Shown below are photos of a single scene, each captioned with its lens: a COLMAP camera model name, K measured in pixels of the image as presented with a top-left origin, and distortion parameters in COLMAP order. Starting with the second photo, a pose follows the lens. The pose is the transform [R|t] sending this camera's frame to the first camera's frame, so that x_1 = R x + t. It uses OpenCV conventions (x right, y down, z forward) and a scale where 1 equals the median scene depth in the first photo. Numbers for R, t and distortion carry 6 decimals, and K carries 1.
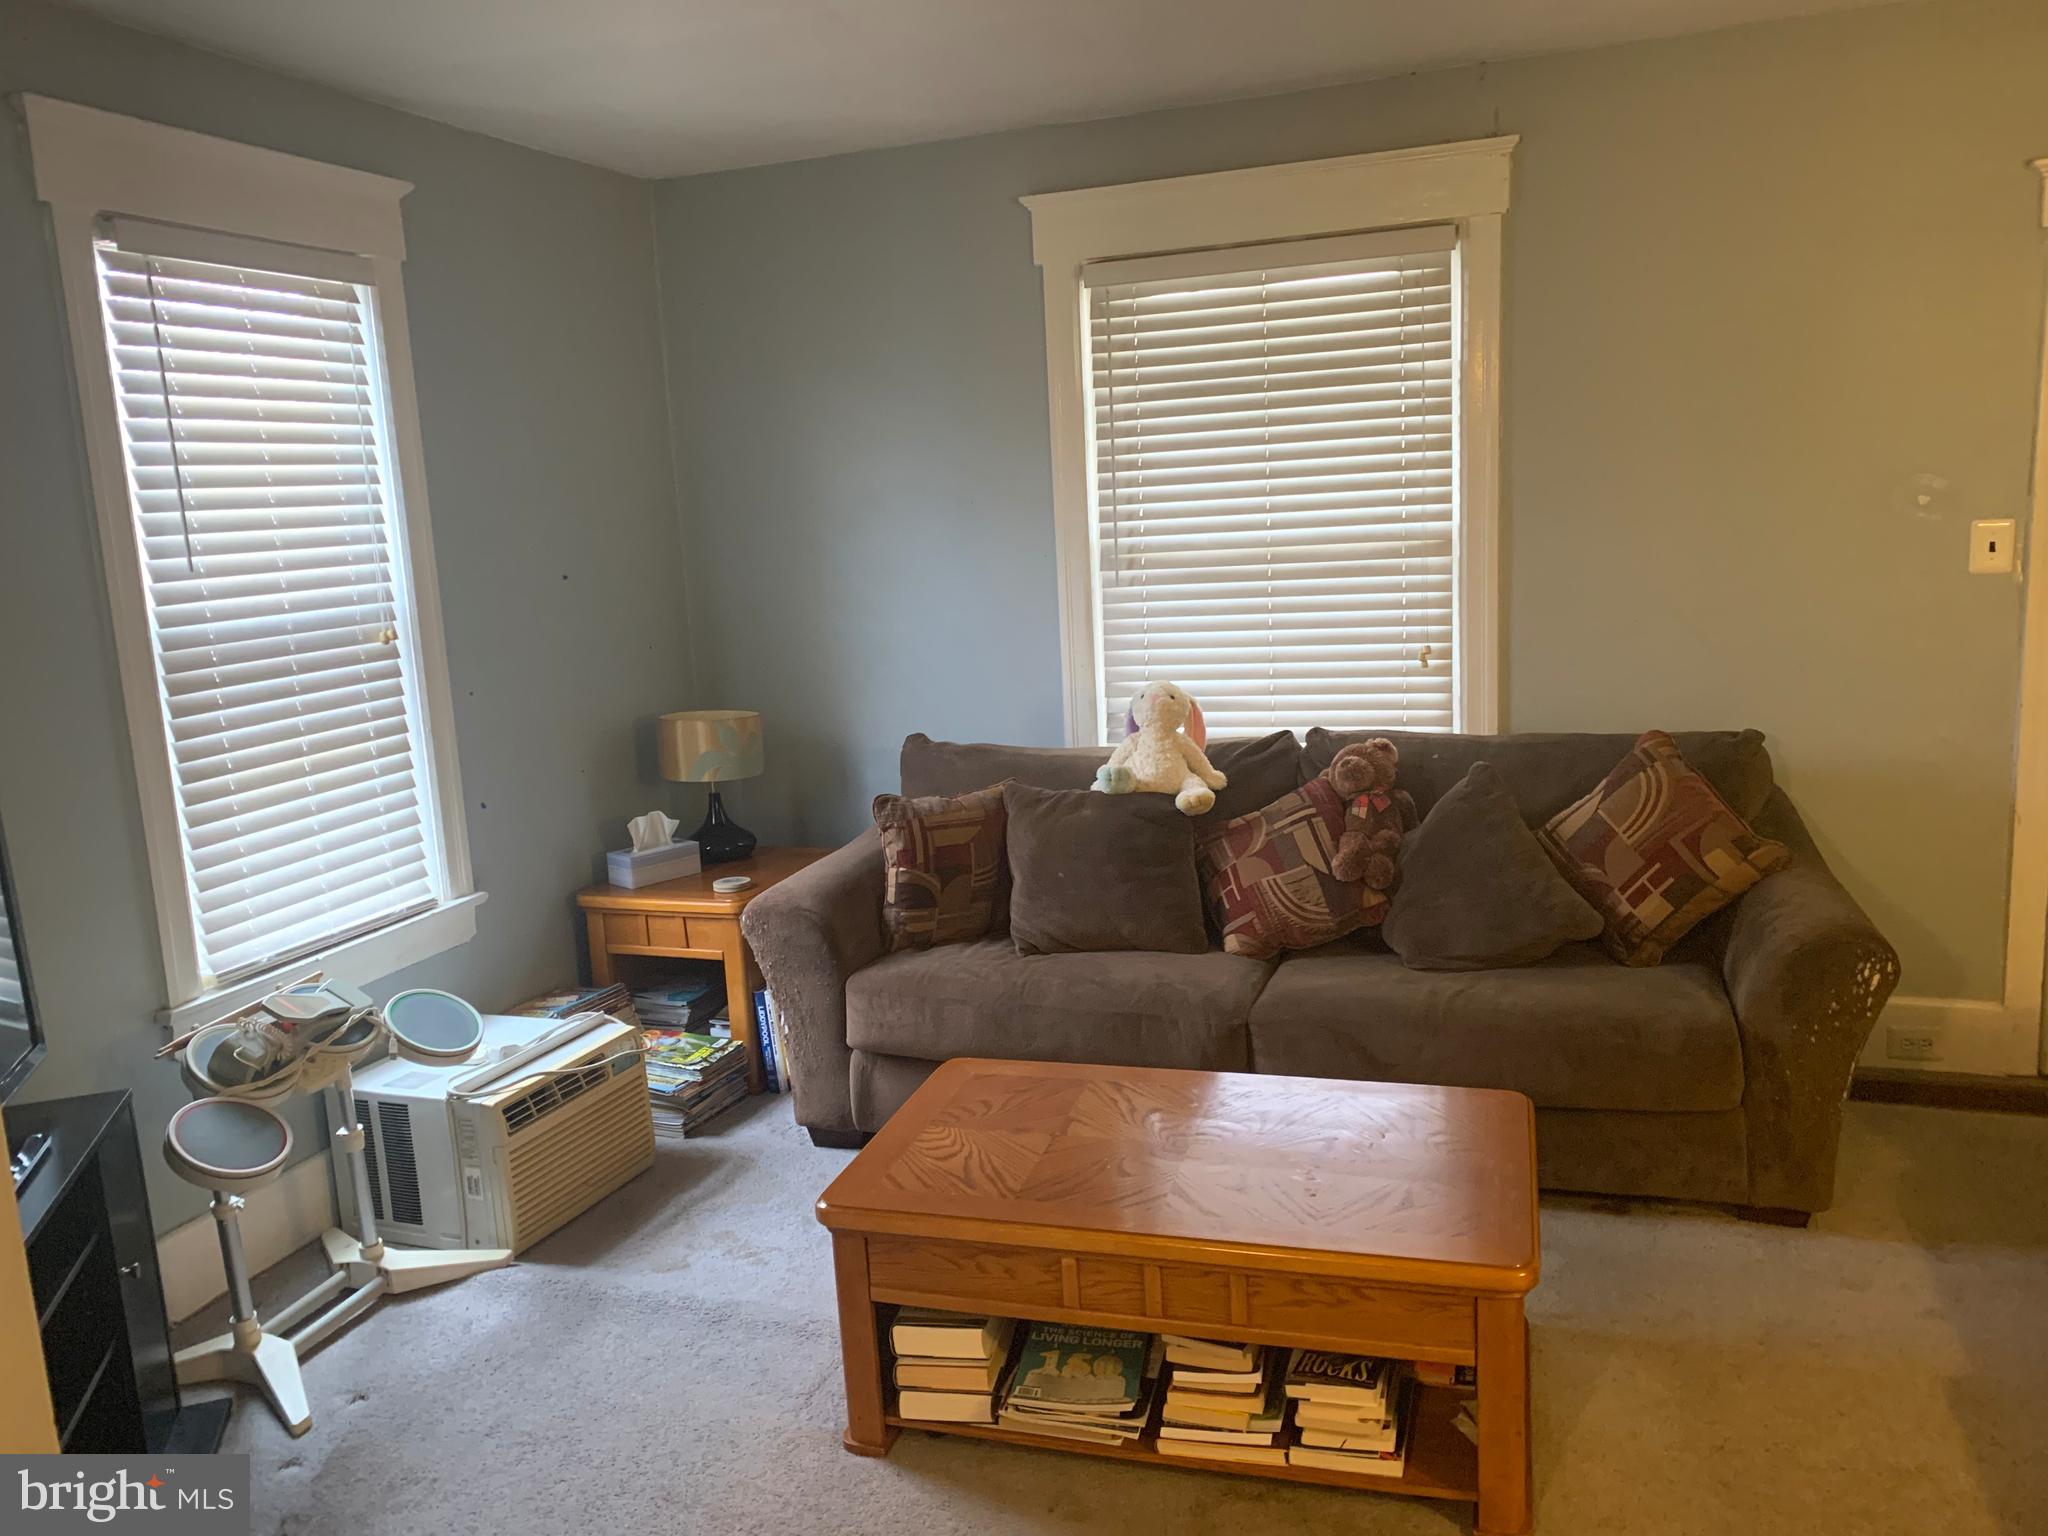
lens RADIAL K [[1690.4, 0, 1023.6], [0, 1690.4, 789.7], [0, 0, 1]] dist [0.259890, -0.248763]
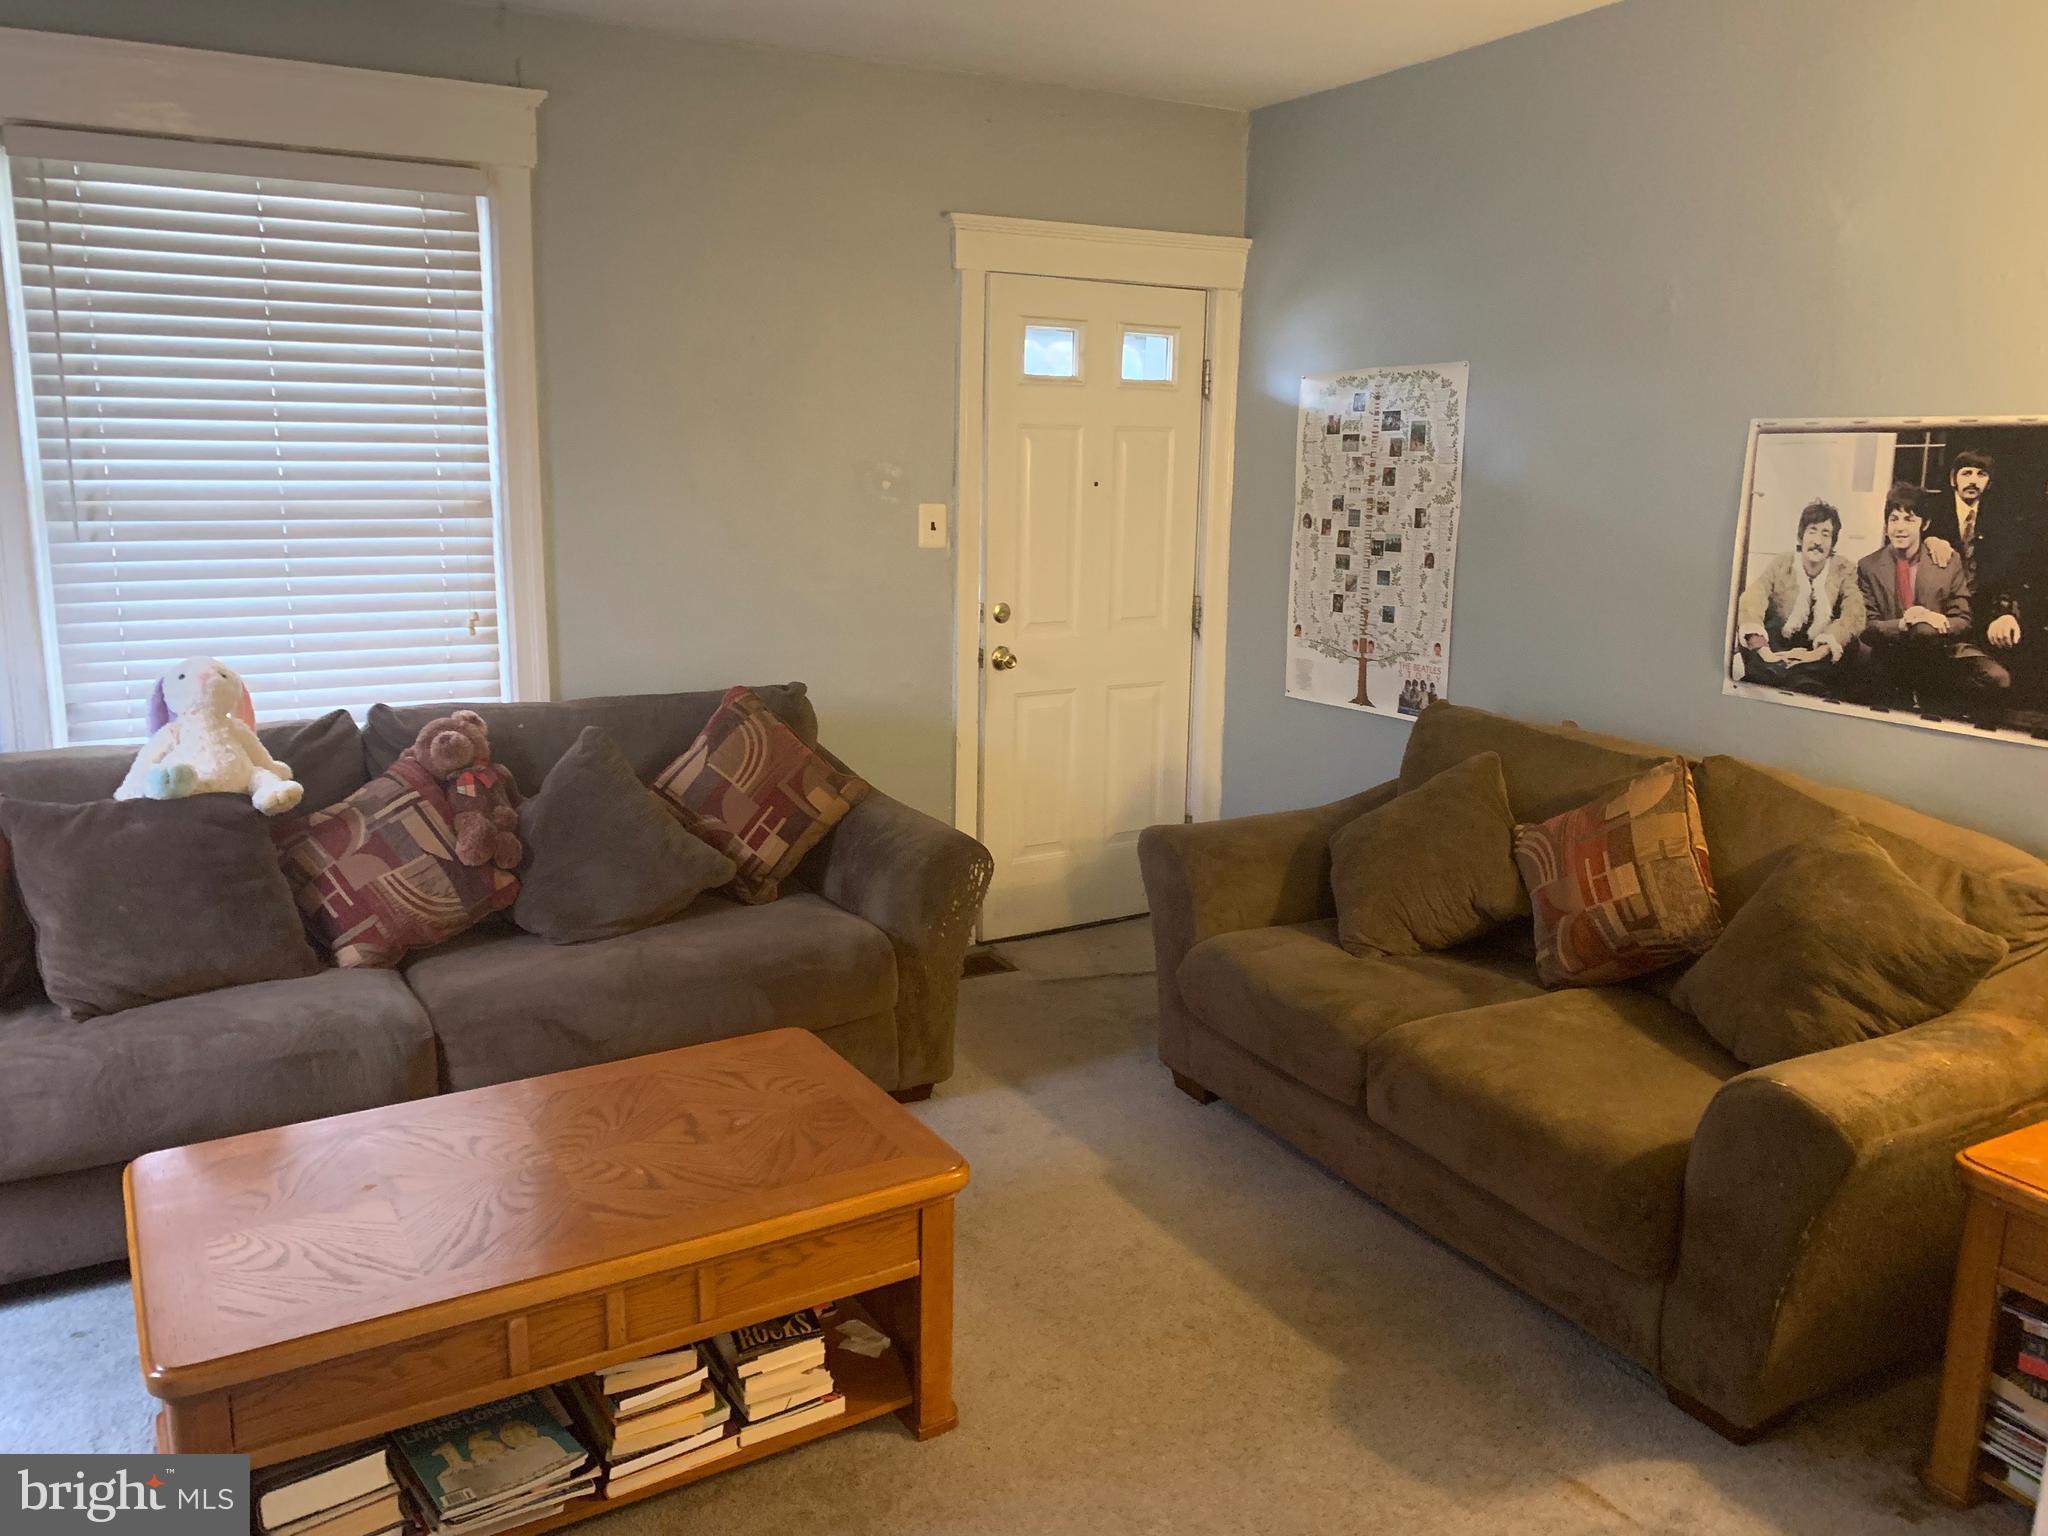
lens RADIAL K [[1671.9, 0, 1024.0], [0, 1671.9, 768.0], [0, 0, 1]] dist [0.230402, -0.190944]
pose [[0.700997, -0.091367, 0.707287, -0.252069], [0.092149, 0.995050, 0.037210, -0.005966], [-0.707186, 0.039092, 0.705946, 0.134224]]
